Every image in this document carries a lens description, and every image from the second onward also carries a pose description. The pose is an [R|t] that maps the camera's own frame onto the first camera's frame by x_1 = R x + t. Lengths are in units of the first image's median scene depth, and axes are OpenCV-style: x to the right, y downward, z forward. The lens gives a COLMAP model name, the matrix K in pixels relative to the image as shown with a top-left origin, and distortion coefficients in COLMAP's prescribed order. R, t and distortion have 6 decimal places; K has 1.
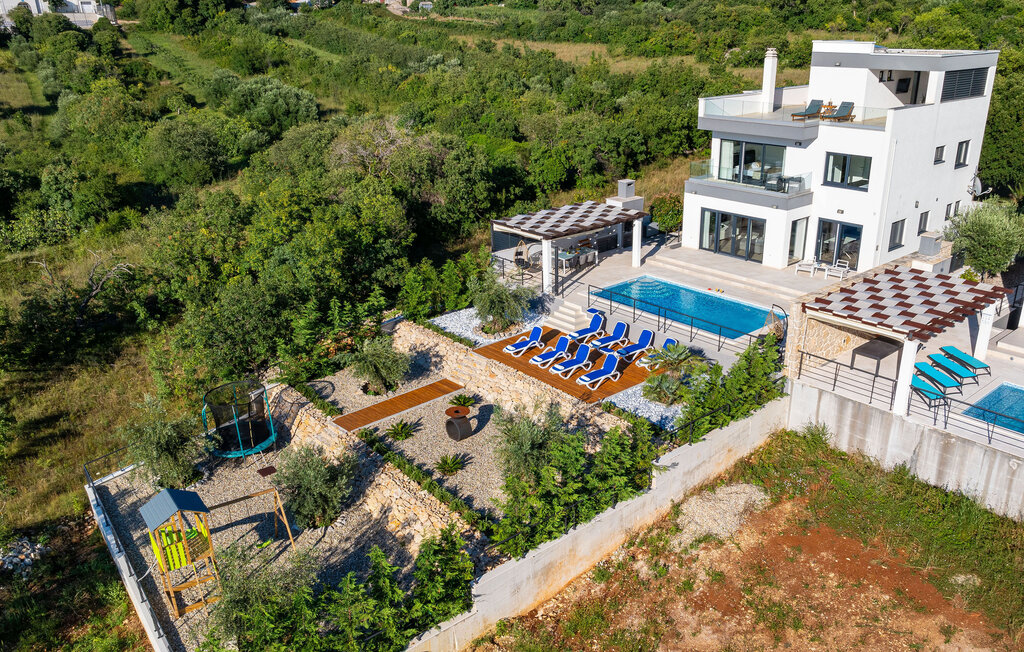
lens RADIAL K [[798.3, 0, 553.2], [0, 798.3, 372.9], [0, 0, 1]] dist [-0.037481, 0.001449]
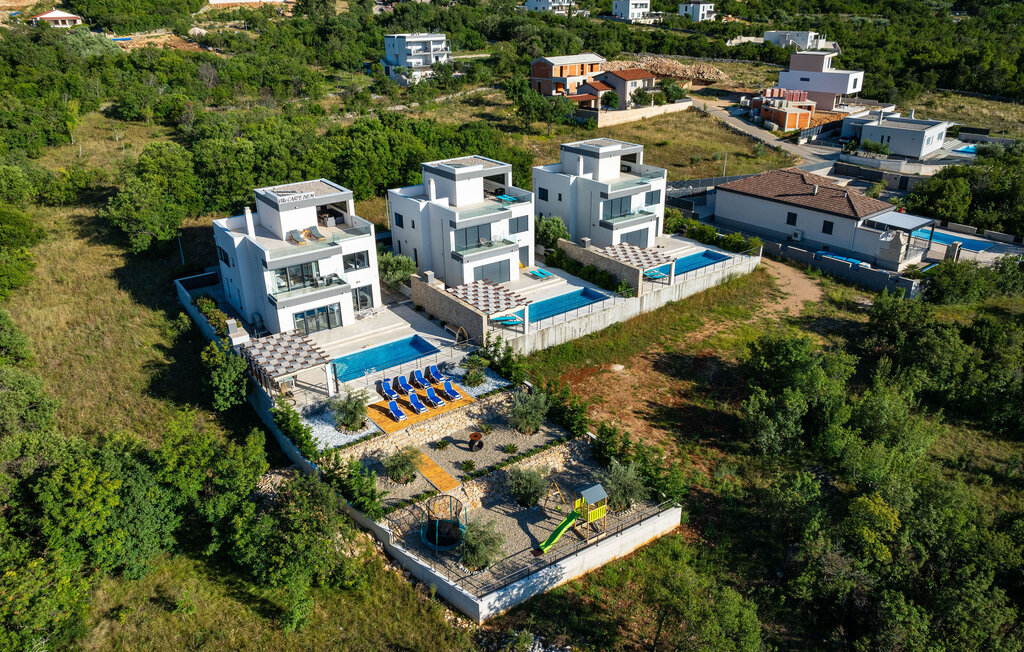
lens RADIAL K [[758.3, 0, 483.2], [0, 758.3, 303.2], [0, 0, 1]] dist [-0.031084, -0.003197]
pose [[0.142514, -0.370226, 0.917945, -1.343835], [0.434162, 0.856812, 0.278165, -0.580364], [-0.889490, 0.358894, 0.282845, 0.305389]]
